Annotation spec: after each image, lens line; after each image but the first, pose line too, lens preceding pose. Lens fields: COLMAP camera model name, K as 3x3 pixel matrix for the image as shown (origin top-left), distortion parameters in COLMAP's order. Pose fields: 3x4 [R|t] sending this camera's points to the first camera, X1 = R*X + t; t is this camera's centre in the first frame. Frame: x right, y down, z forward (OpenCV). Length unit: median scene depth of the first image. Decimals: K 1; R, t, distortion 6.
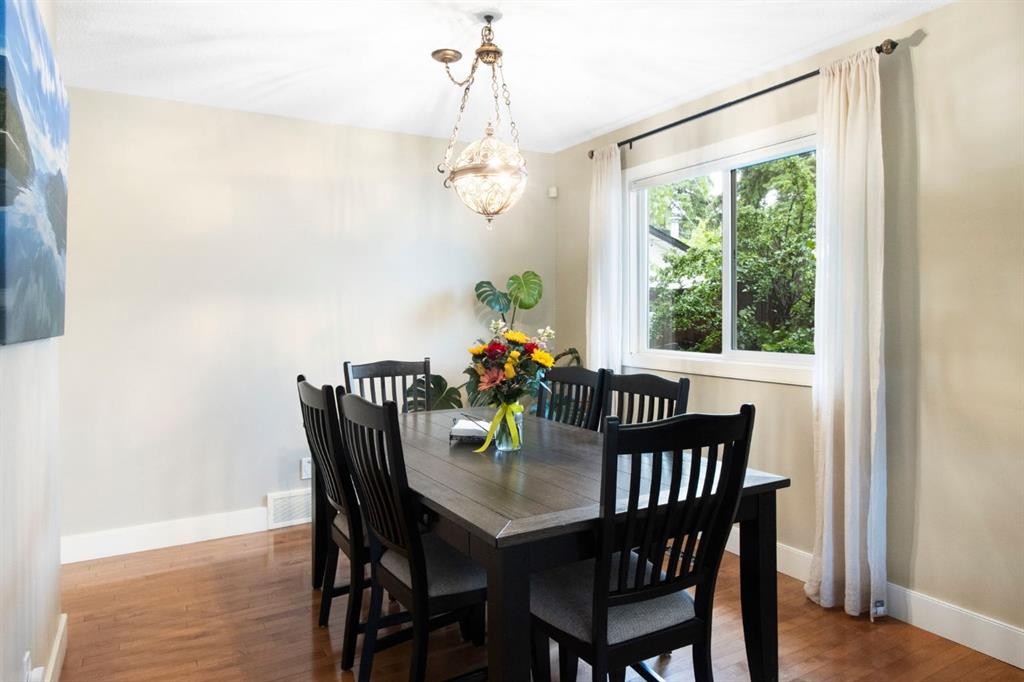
lens RADIAL K [[646.1, 0, 507.8], [0, 646.1, 315.3], [0, 0, 1]] dist [0.019424, 0.000647]
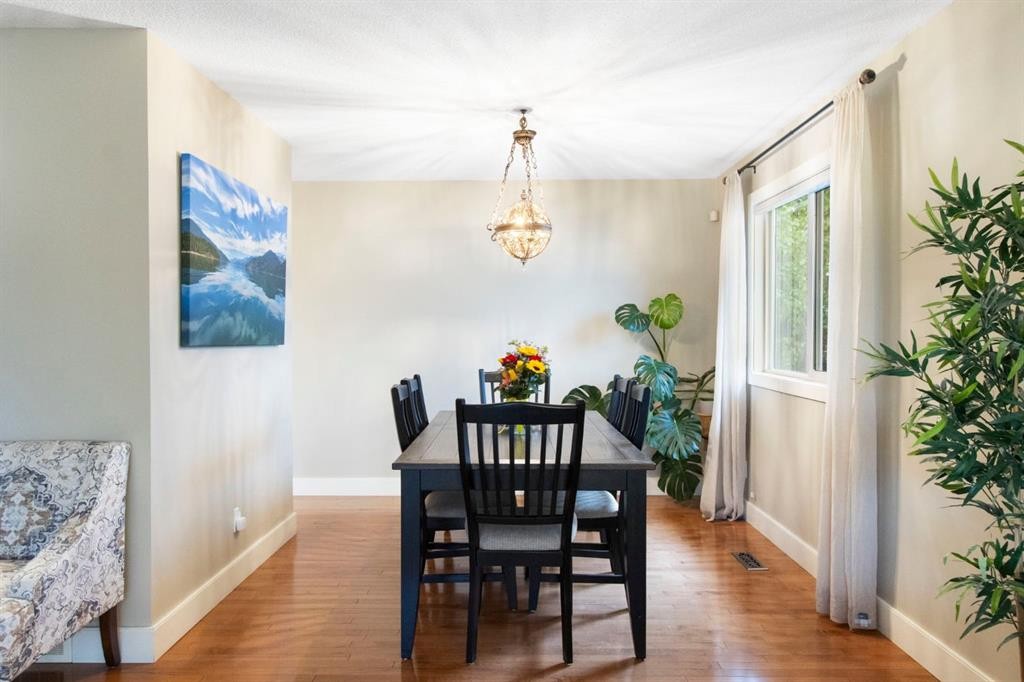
lens RADIAL K [[705.1, 0, 511.9], [0, 705.1, 340.4], [0, 0, 1]] dist [0.002966, 0.001609]
pose [[0.859635, 0.011376, -0.510783, 0.656576], [-0.006284, 0.999912, 0.011693, -0.004269], [0.510871, -0.006842, 0.859630, -0.242795]]
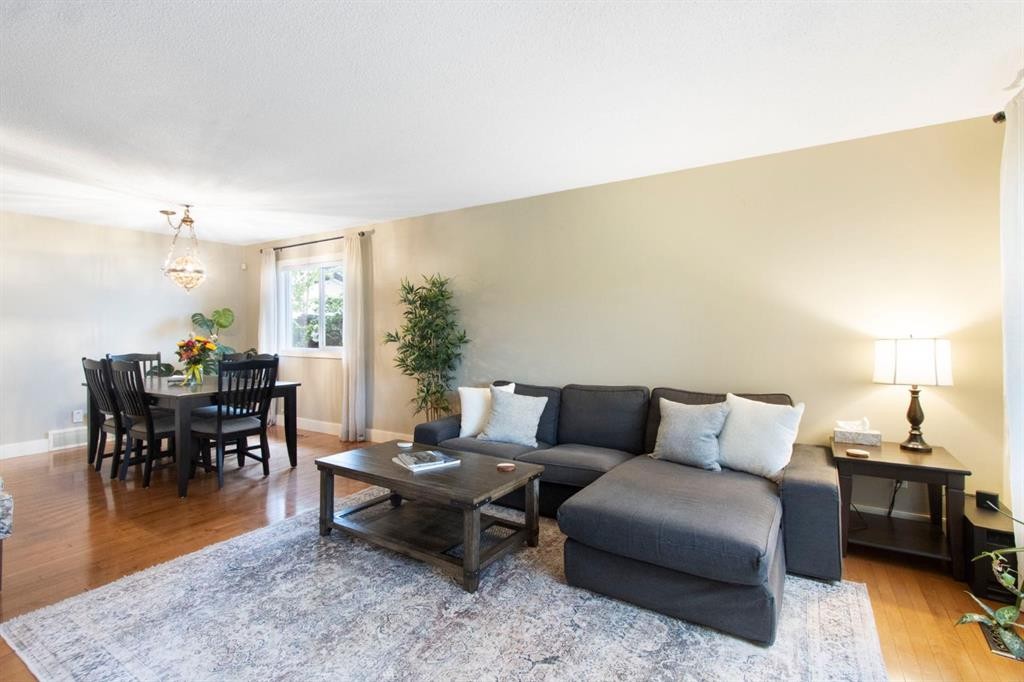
lens RADIAL K [[478.8, 0, 514.9], [0, 478.8, 335.2], [0, 0, 1]] dist [0.005103, -0.001348]
pose [[0.881775, -0.001155, 0.471669, 0.189586], [0.000900, 0.999999, 0.000766, 0.017969], [-0.471670, -0.000251, 0.881775, -1.075458]]
